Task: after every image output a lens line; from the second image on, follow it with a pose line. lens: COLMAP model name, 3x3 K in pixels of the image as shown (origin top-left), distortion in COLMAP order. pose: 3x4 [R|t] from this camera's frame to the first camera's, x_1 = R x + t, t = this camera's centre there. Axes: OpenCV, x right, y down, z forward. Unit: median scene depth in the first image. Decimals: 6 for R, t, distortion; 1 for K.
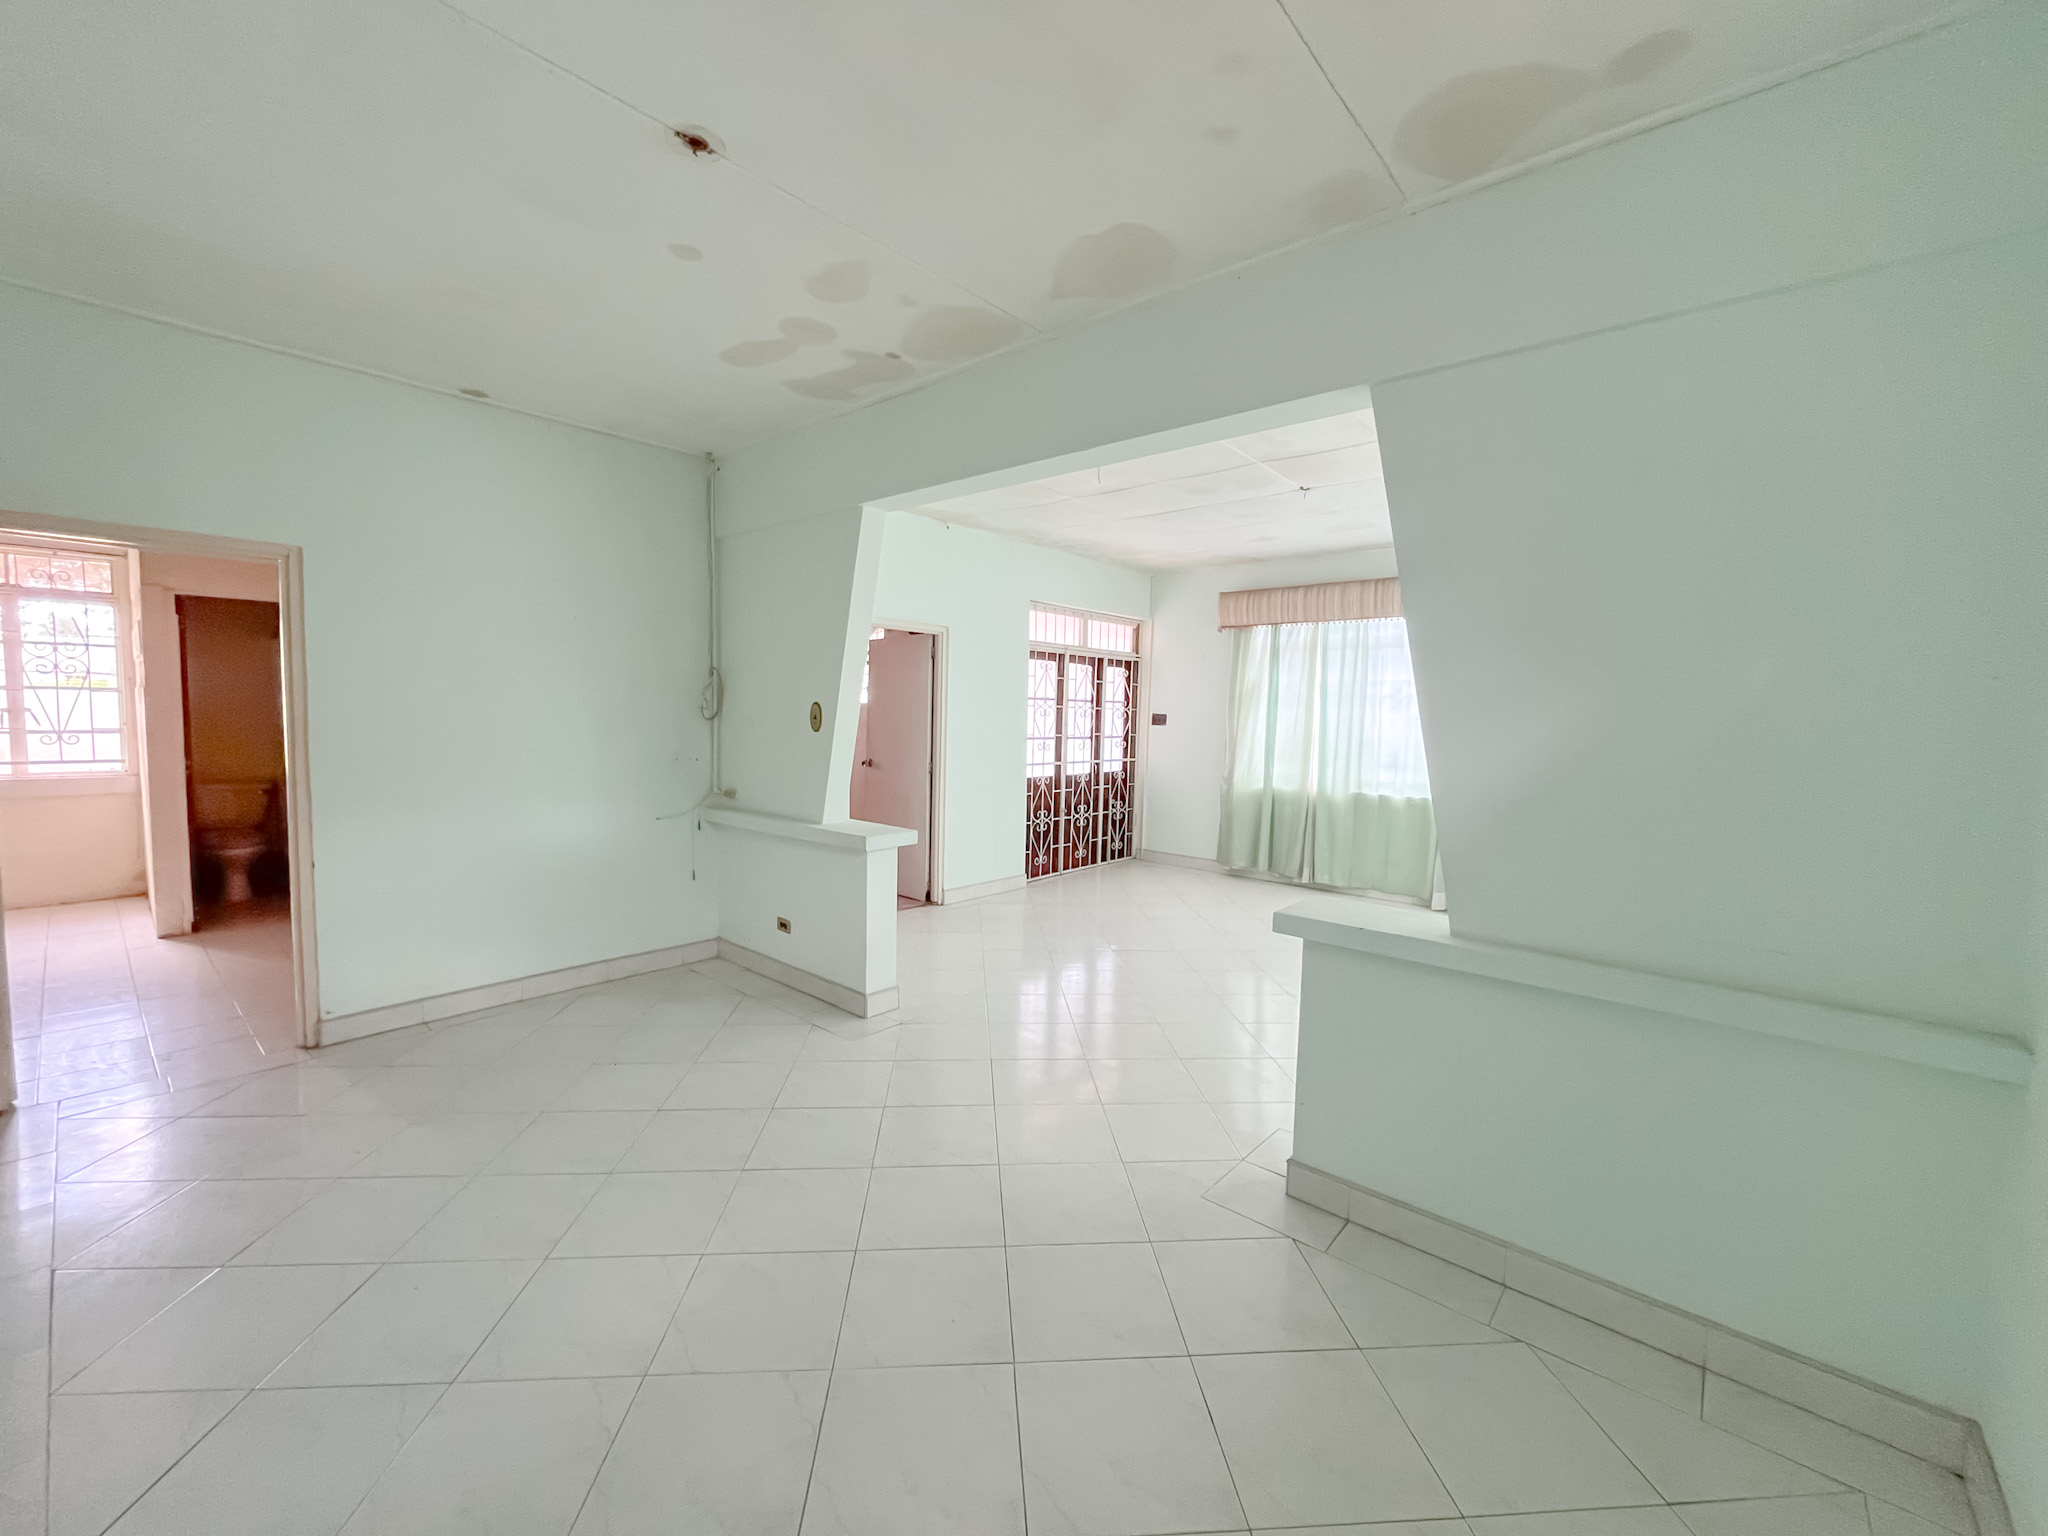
lens RADIAL K [[826.5, 0, 1026.7], [0, 826.5, 767.7], [0, 0, 1]] dist [-0.001622, 0.000323]
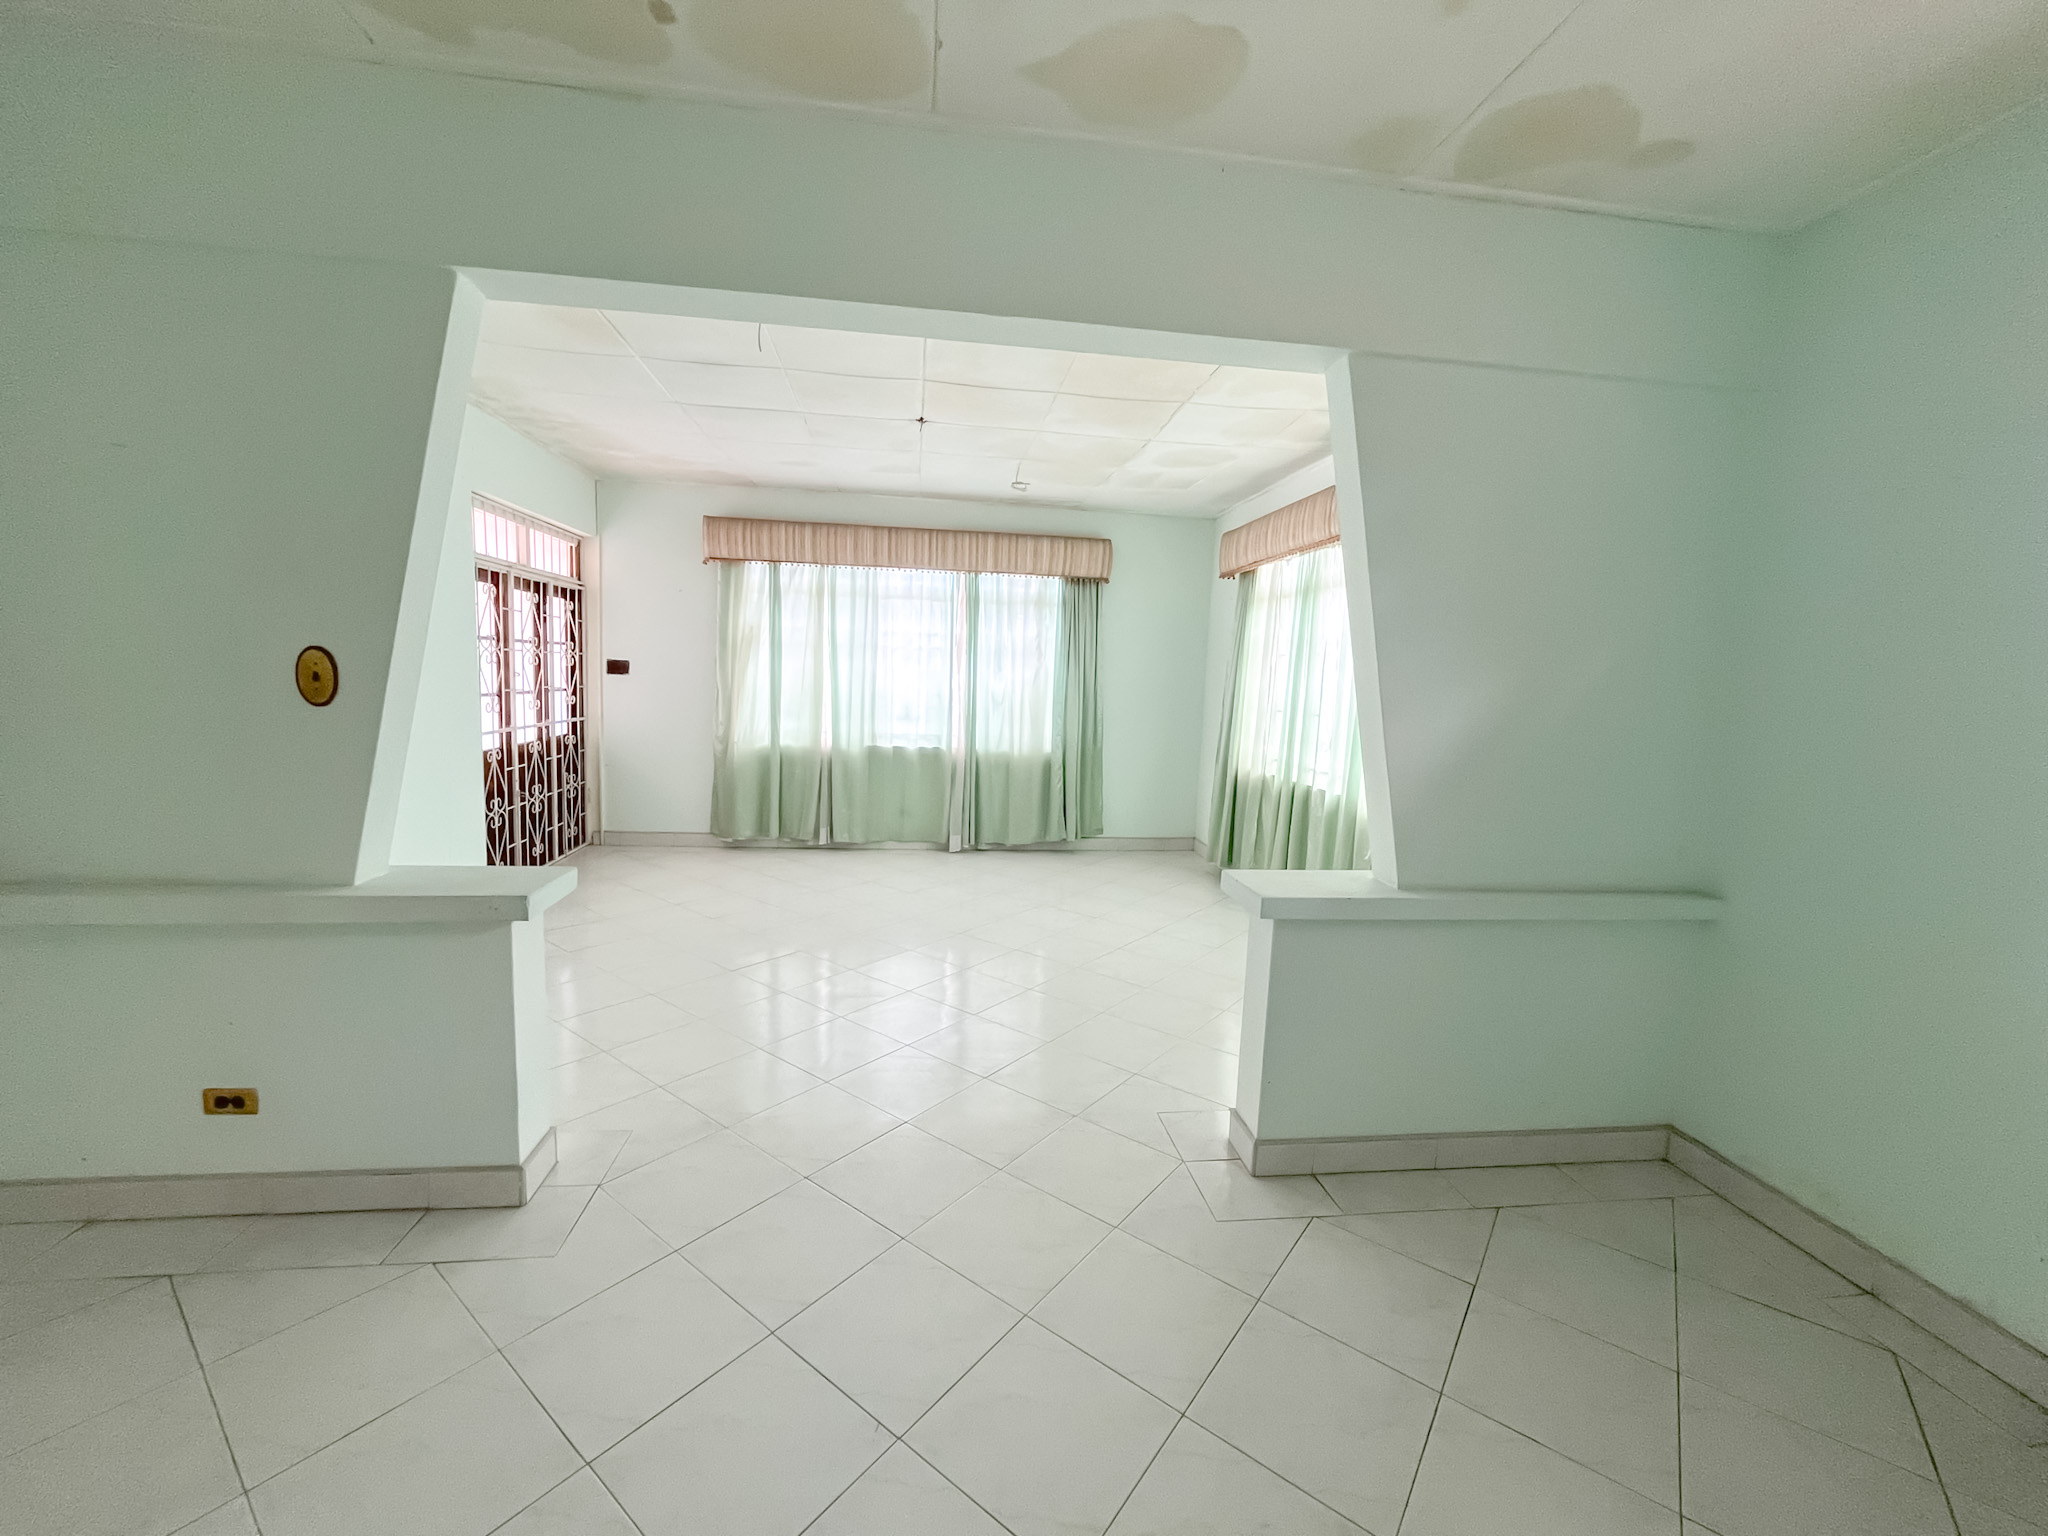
lens RADIAL K [[826.5, 0, 1024.4], [0, 826.5, 766.9], [0, 0, 1]] dist [-0.001622, 0.000323]
pose [[0.668388, -0.081551, 0.739328, -0.209670], [0.028288, 0.996039, 0.084294, -0.022571], [-0.743274, -0.035427, 0.668048, 0.212569]]
